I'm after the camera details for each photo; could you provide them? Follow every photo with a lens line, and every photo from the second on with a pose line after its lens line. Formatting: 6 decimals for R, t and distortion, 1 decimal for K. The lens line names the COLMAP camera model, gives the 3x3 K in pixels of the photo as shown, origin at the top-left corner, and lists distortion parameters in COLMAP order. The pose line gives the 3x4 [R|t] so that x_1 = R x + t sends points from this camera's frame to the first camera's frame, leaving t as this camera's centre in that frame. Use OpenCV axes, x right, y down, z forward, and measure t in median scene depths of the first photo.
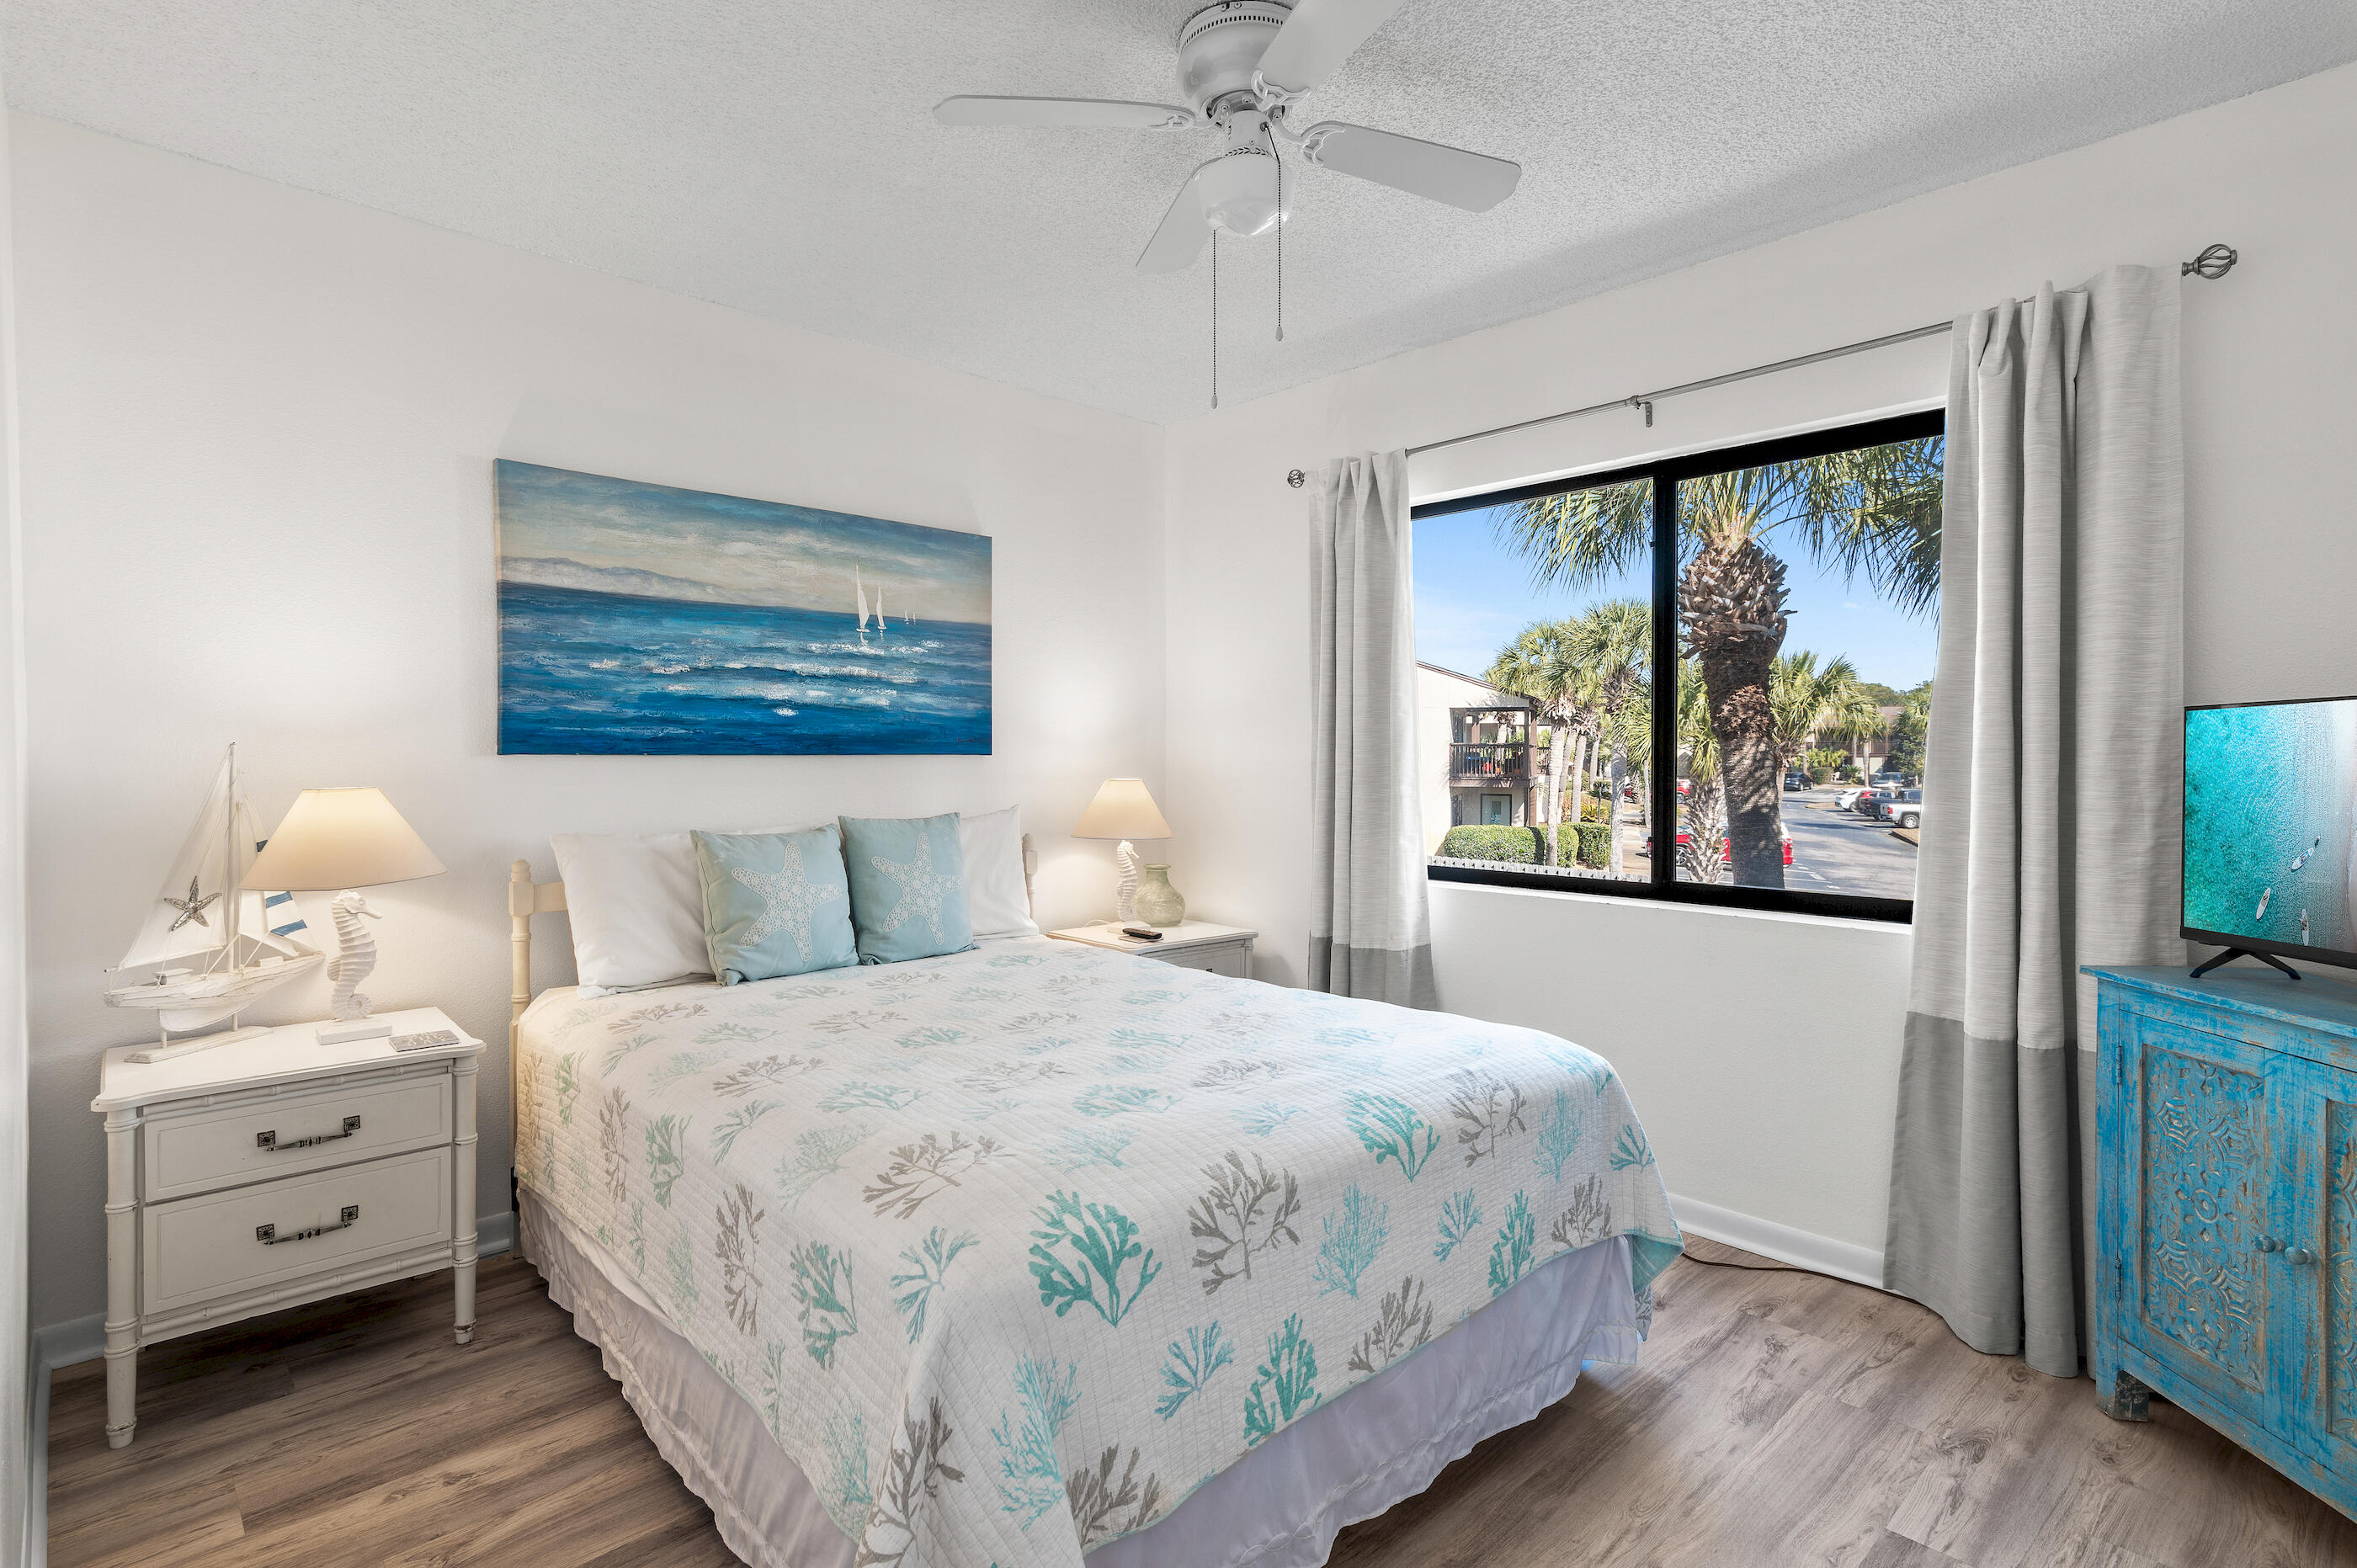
lens RADIAL K [[1158.3, 0, 1170.2], [0, 1158.3, 774.2], [0, 0, 1]] dist [0.012397, -0.000071]
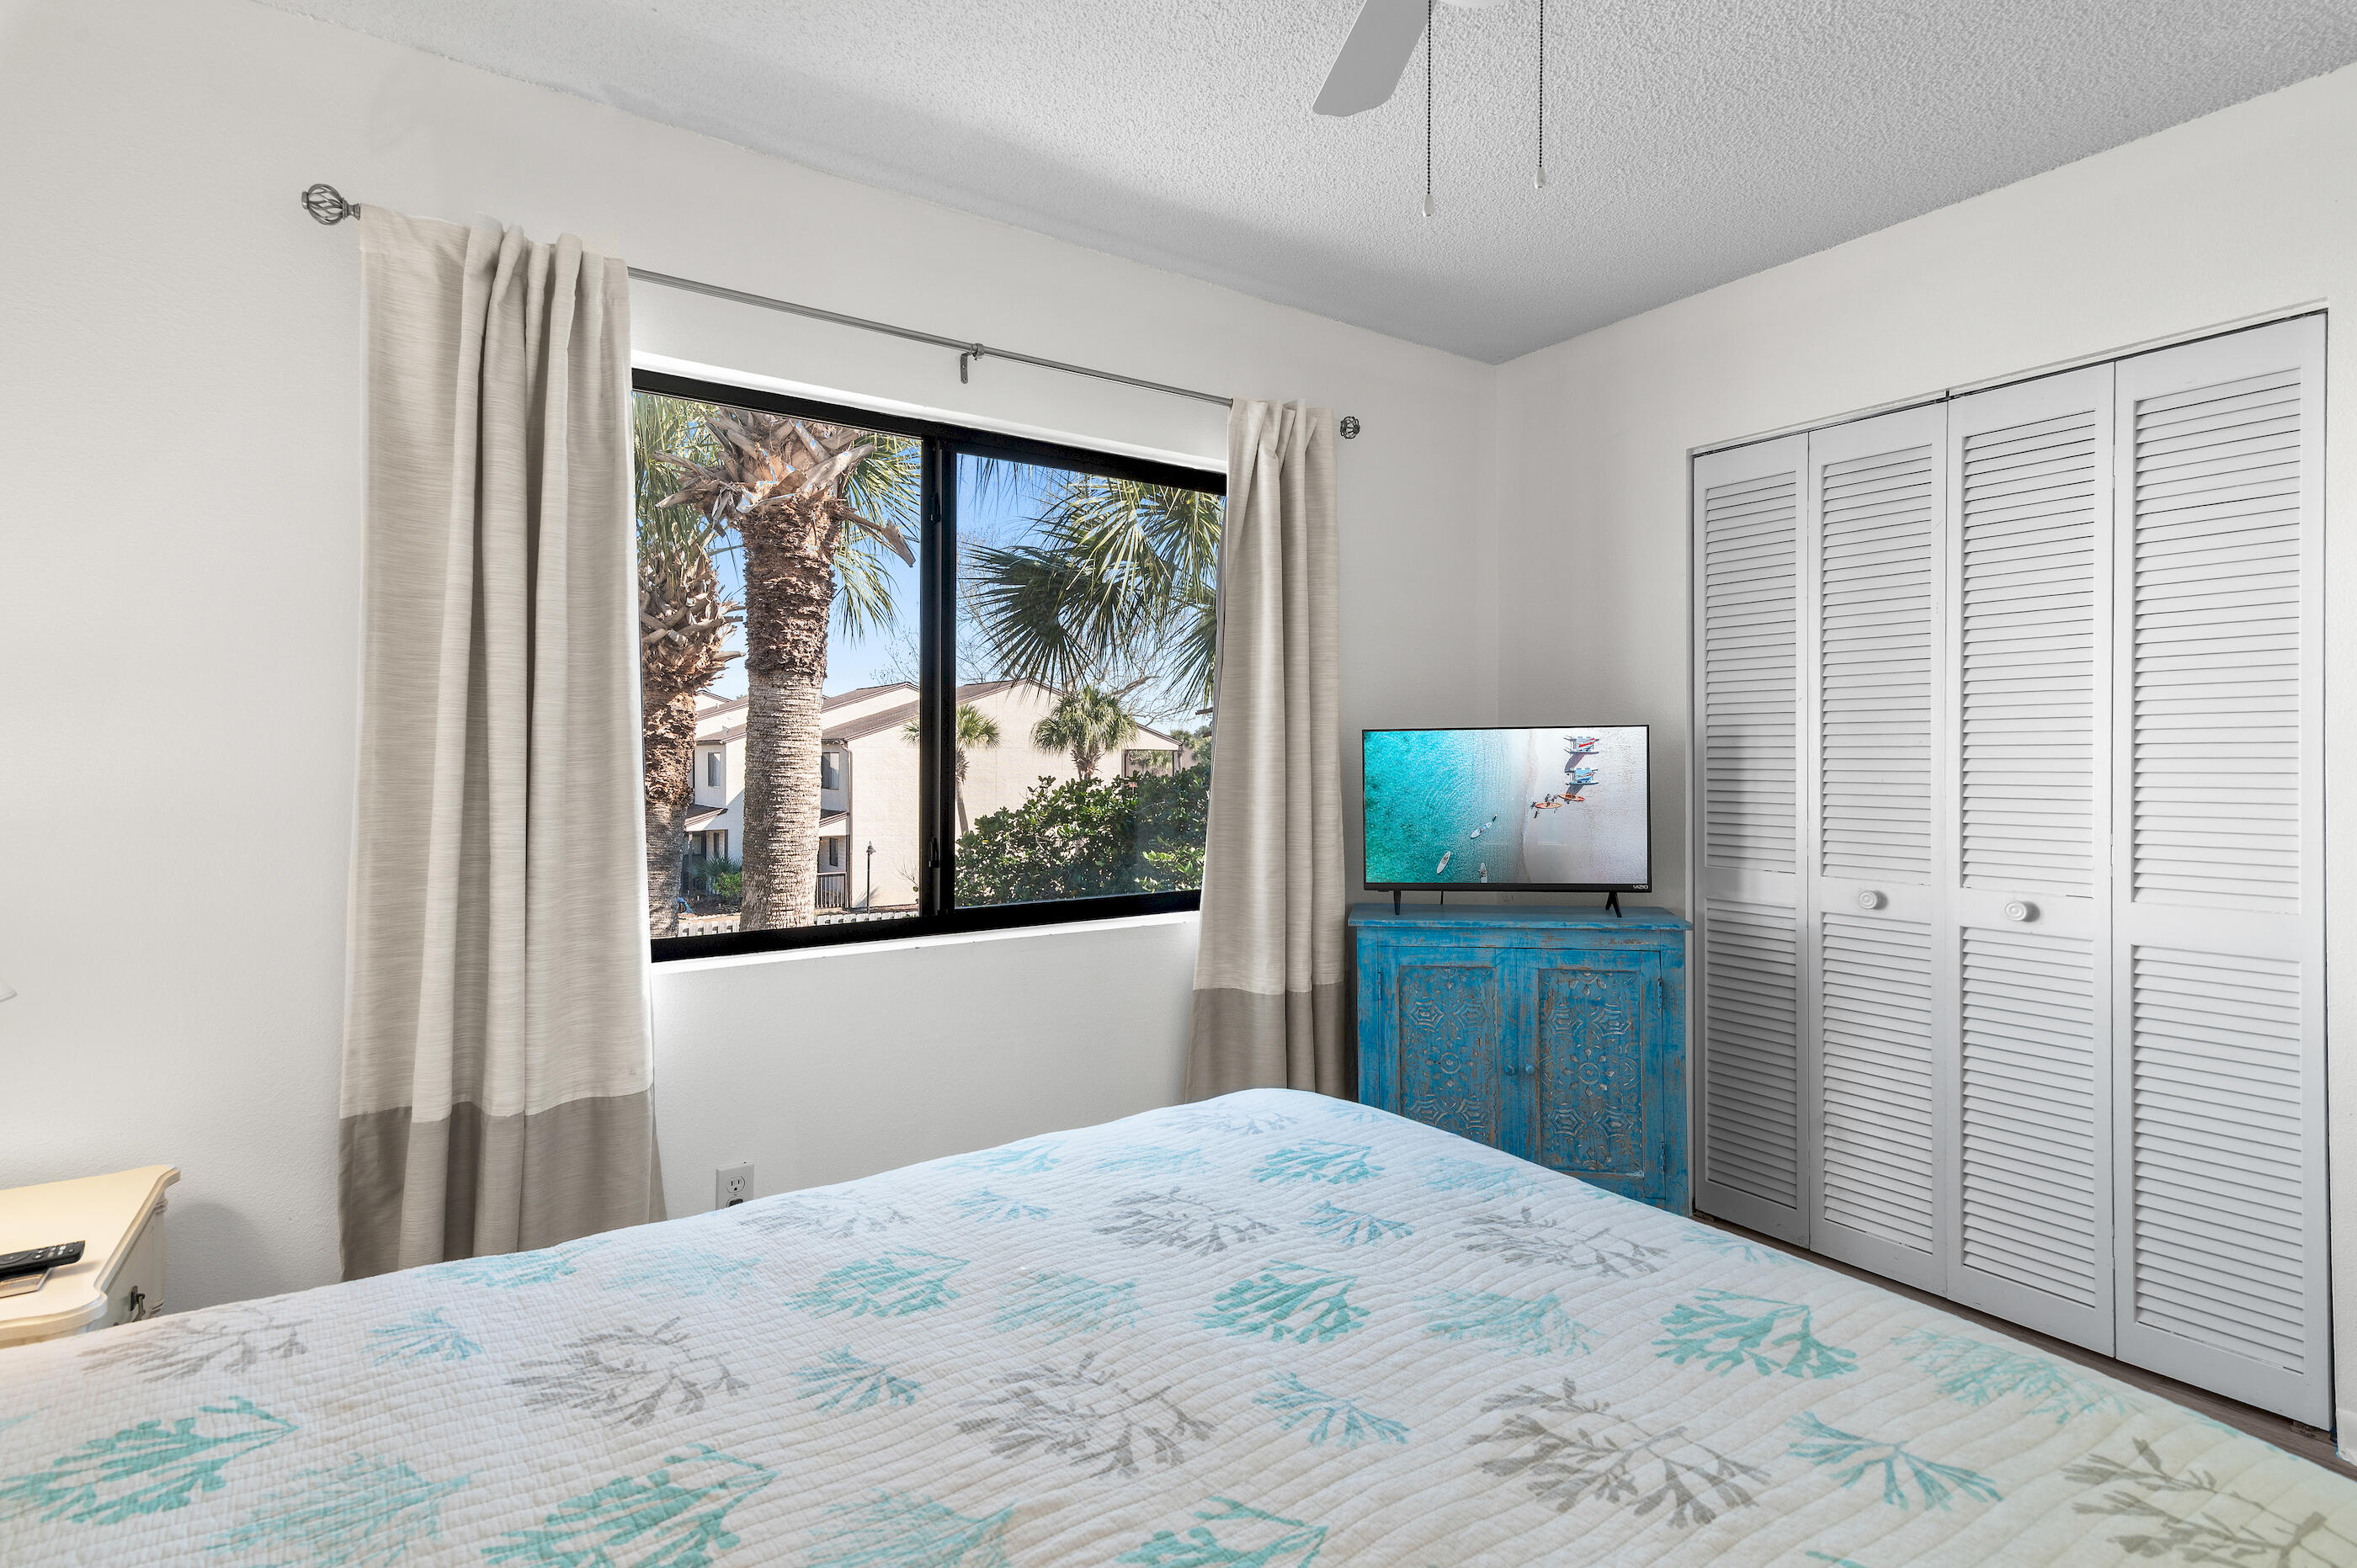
lens RADIAL K [[1158.3, 0, 1175.4], [0, 1158.3, 761.9], [0, 0, 1]] dist [0.012397, -0.000071]
pose [[0.145155, 0.000865, 0.989409, -0.618338], [0.019735, 0.999798, -0.003769, -0.019025], [-0.989212, 0.020073, 0.145109, 1.081296]]
